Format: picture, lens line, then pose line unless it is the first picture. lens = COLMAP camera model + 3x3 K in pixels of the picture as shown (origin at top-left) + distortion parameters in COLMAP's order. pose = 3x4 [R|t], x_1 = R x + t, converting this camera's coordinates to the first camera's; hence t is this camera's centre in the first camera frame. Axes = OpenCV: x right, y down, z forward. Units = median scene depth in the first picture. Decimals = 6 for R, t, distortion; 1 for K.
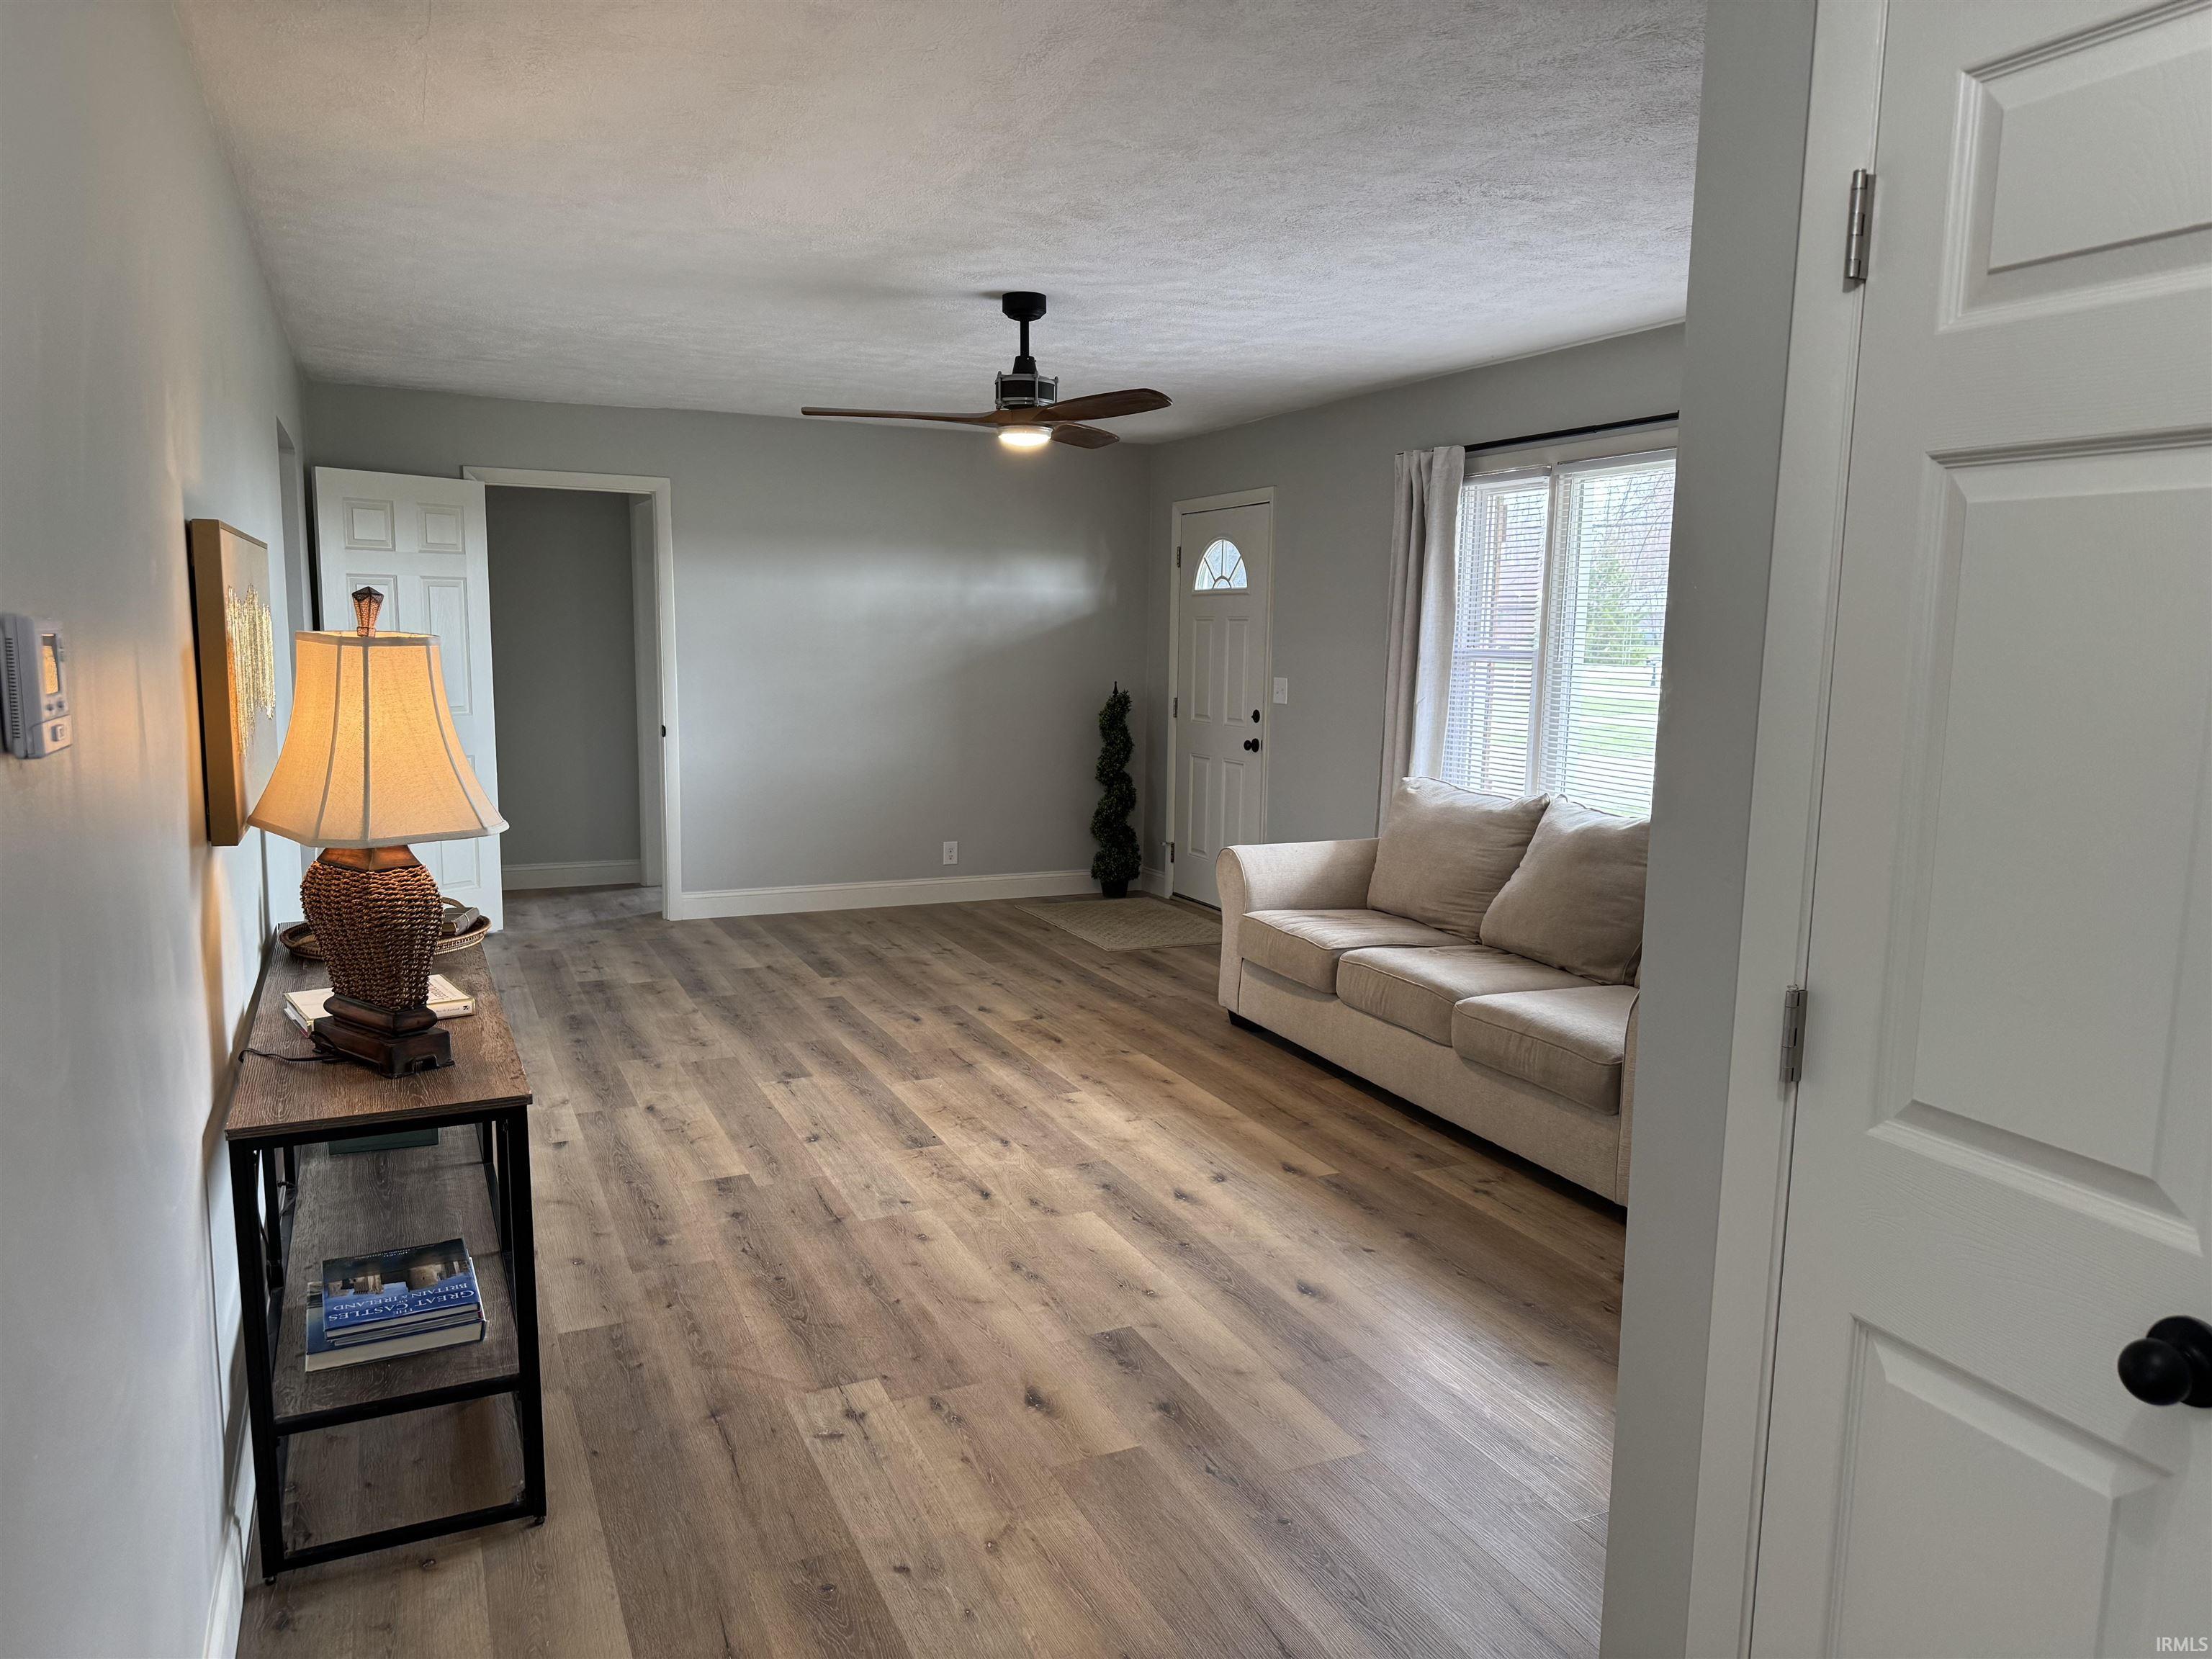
lens RADIAL K [[1536.3, 0, 1110.7], [0, 1536.3, 829.7], [0, 0, 1]] dist [0.187751, -0.338339]
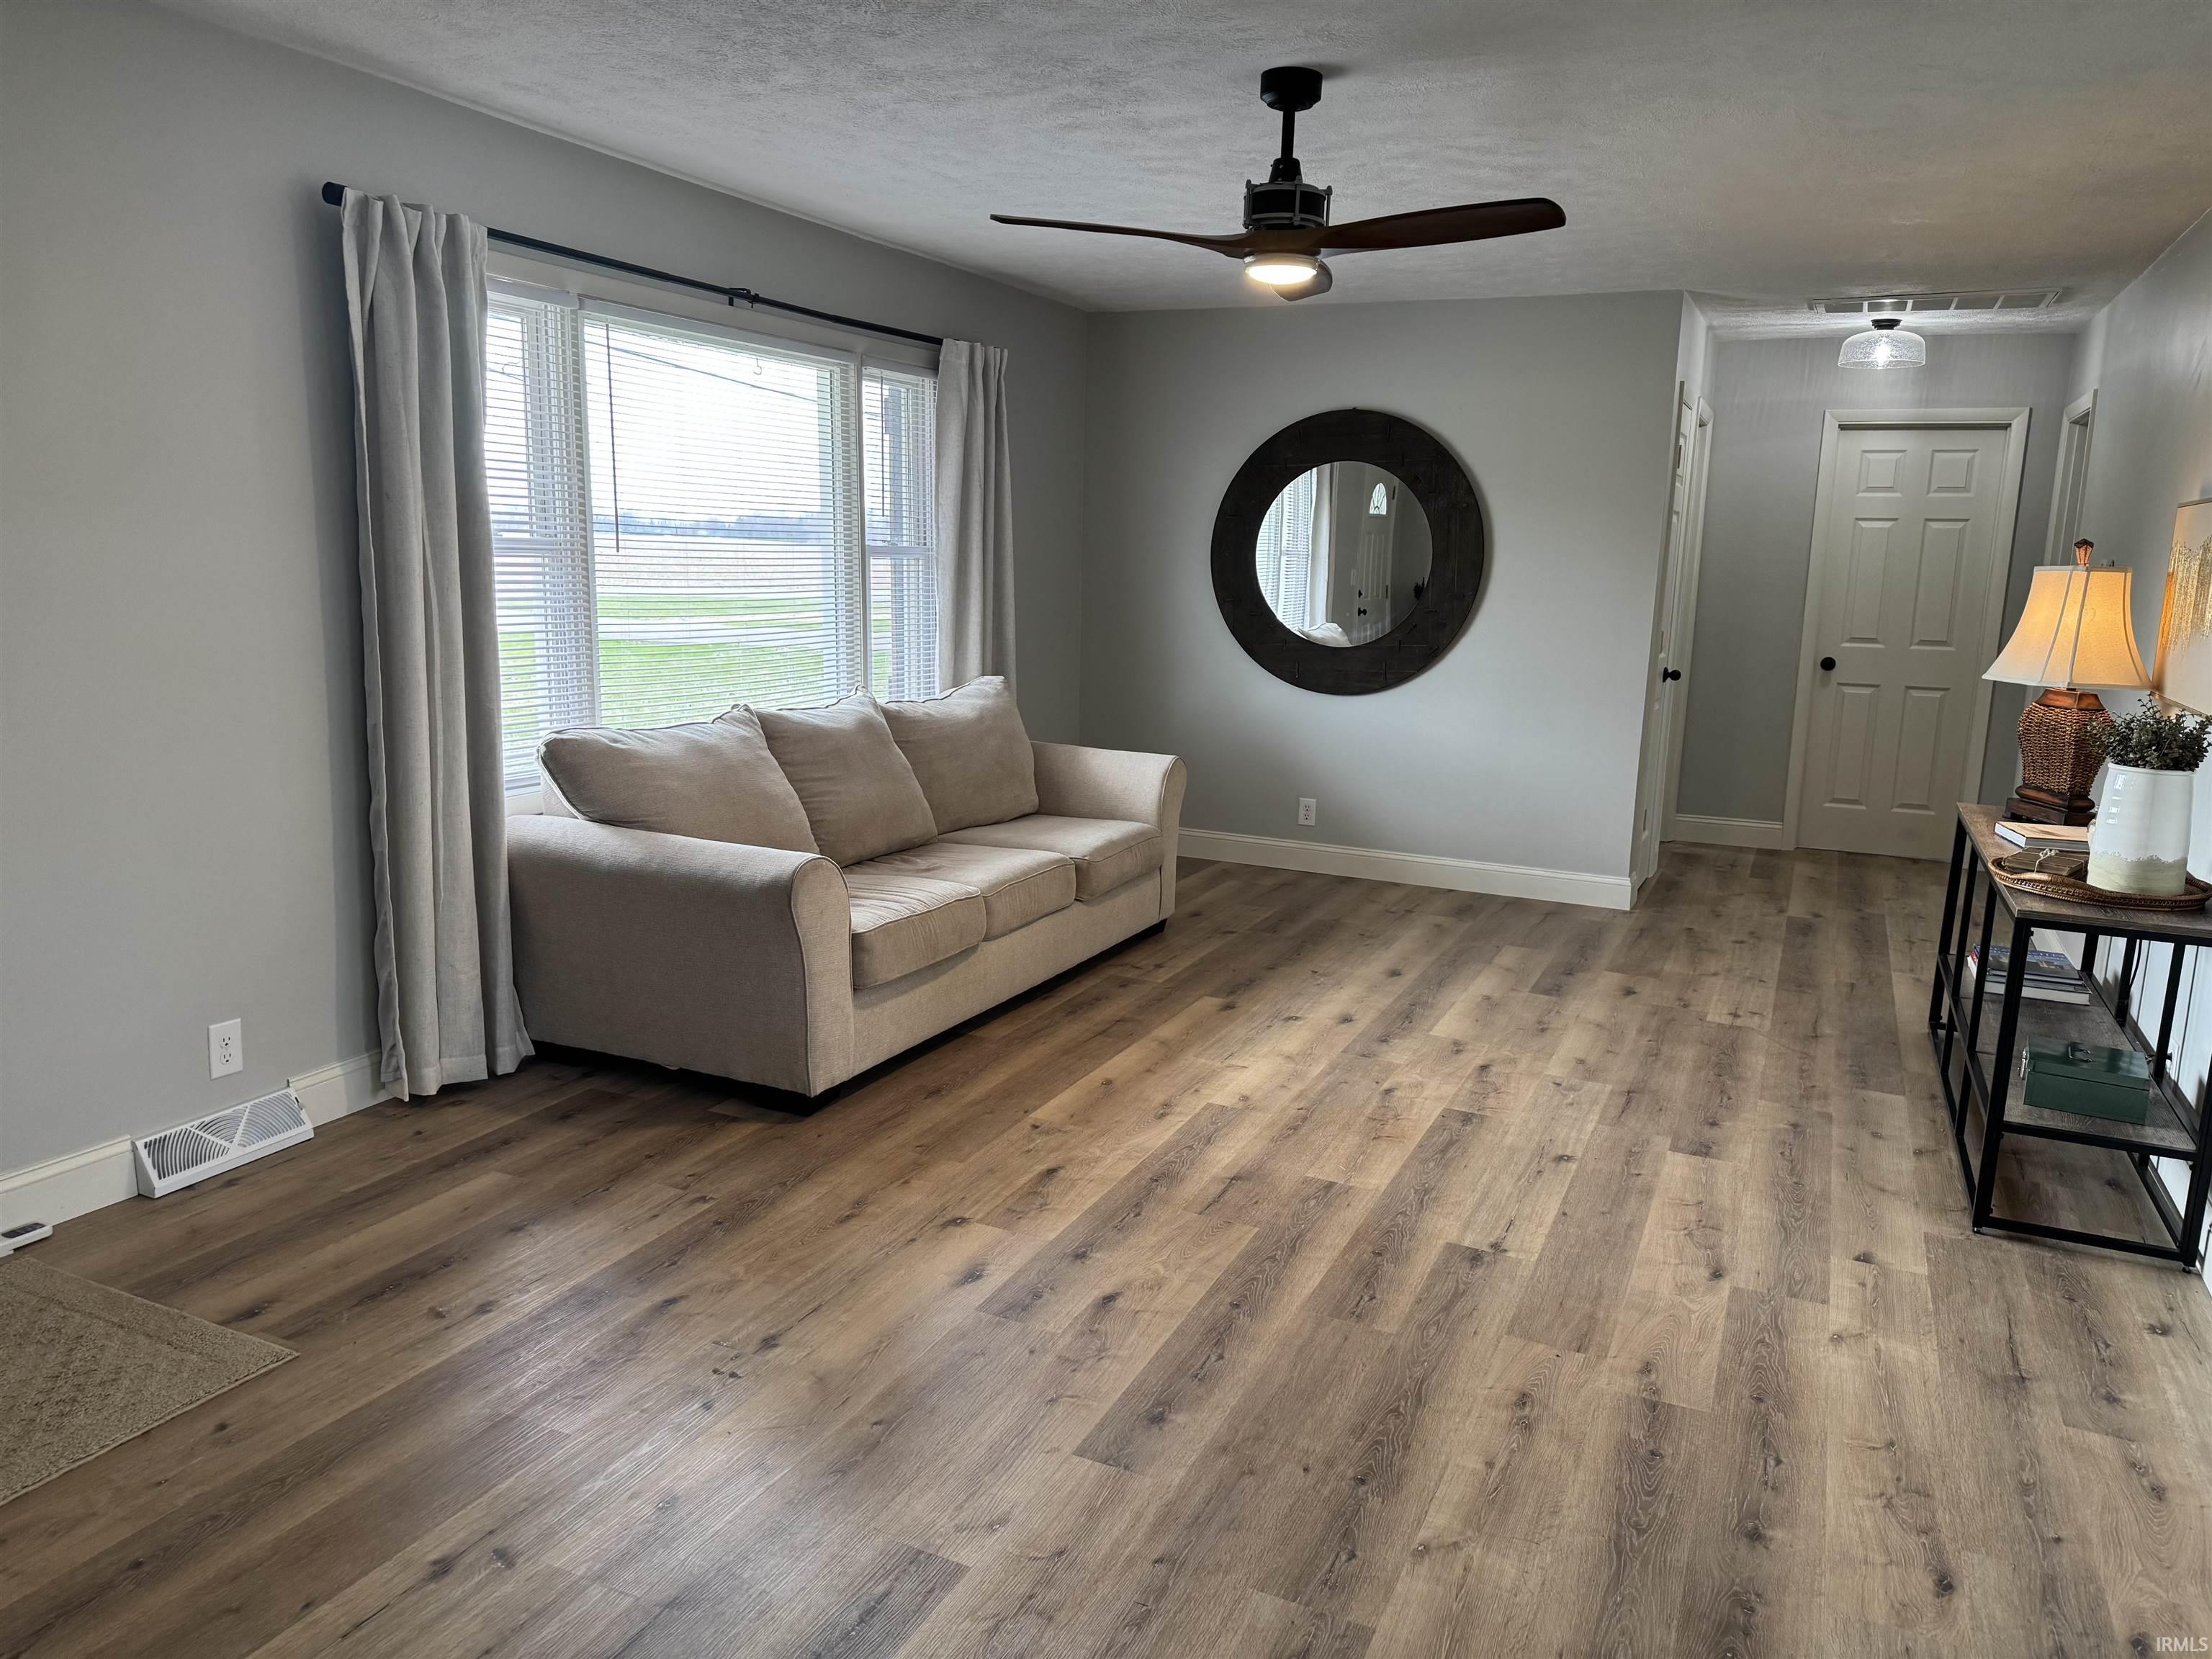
lens RADIAL K [[1534.3, 0, 1109.2], [0, 1534.3, 838.2], [0, 0, 1]] dist [0.147956, -0.283021]
pose [[-0.649719, -0.174423, 0.739893, -0.627477], [0.062851, 0.957662, 0.280952, -0.221611], [-0.757572, 0.229043, -0.611248, 1.666418]]
